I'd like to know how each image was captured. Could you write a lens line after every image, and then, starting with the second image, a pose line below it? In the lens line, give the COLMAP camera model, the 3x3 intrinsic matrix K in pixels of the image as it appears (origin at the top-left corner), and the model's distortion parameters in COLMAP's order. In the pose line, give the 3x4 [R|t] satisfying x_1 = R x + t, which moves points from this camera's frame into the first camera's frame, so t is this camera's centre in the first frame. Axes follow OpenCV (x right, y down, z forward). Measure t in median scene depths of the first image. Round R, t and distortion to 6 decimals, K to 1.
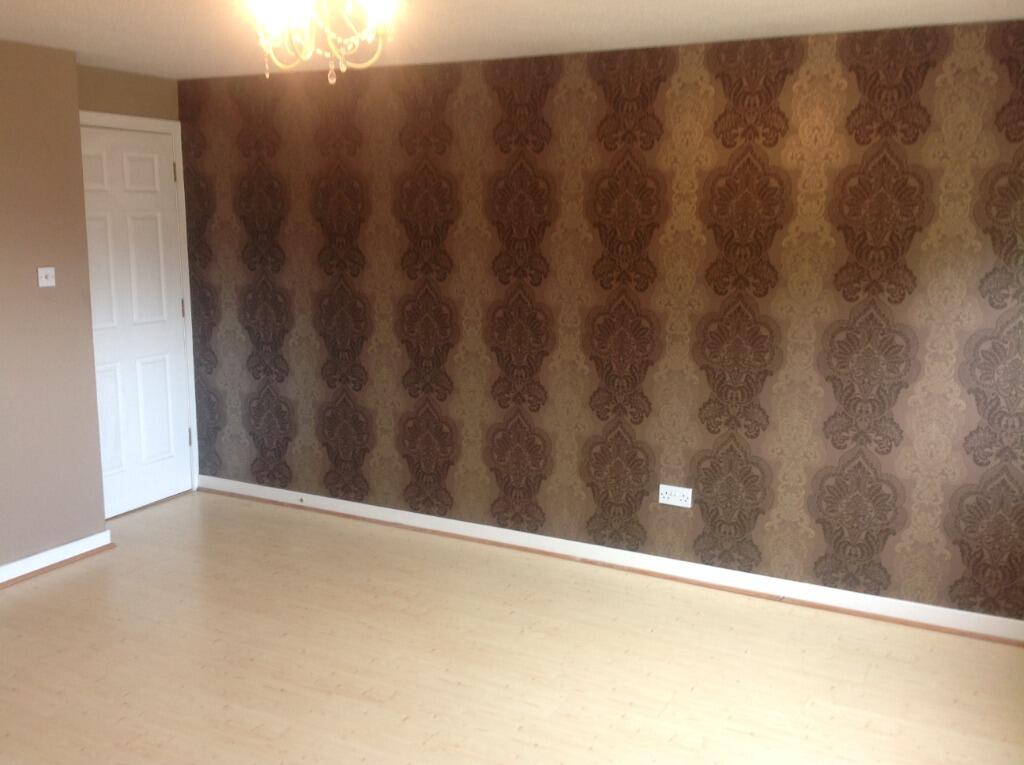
lens RADIAL K [[930.2, 0, 518.3], [0, 930.2, 375.0], [0, 0, 1]] dist [-0.009847, 0.000000]
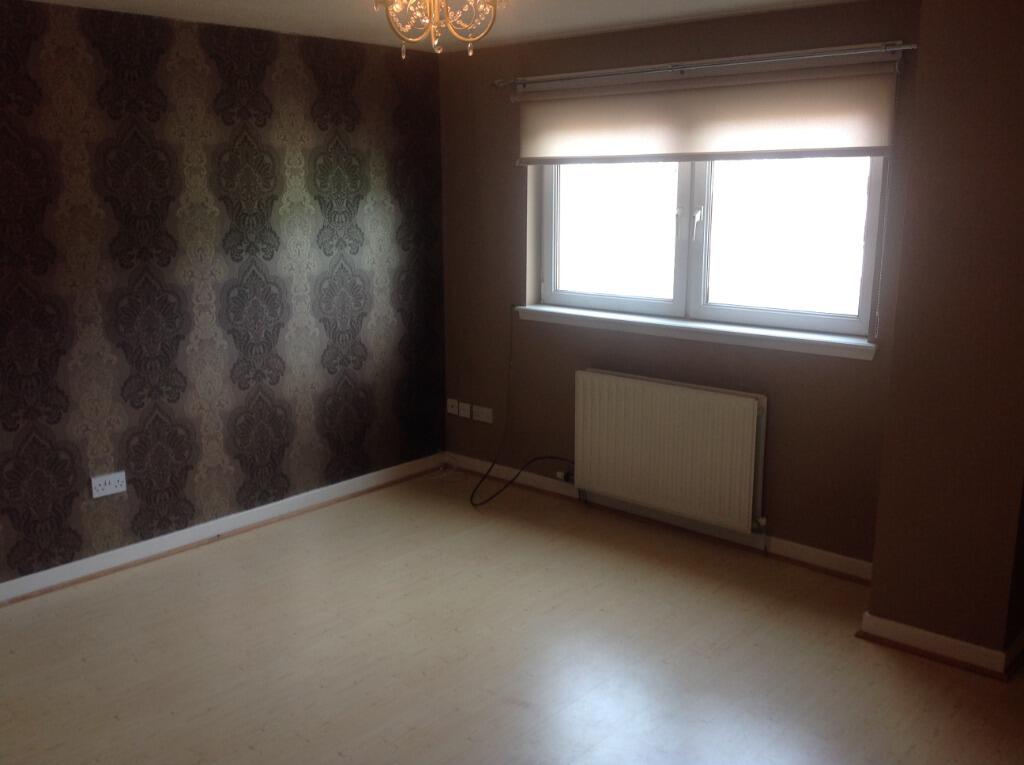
lens RADIAL K [[930.2, 0, 519.1], [0, 930.2, 389.7], [0, 0, 1]] dist [-0.009847, 0.000000]
pose [[0.242042, -0.214342, 0.946294, -0.657188], [0.168660, 0.969741, 0.176513, -0.066343], [-0.955494, 0.116879, 0.270869, 0.349373]]
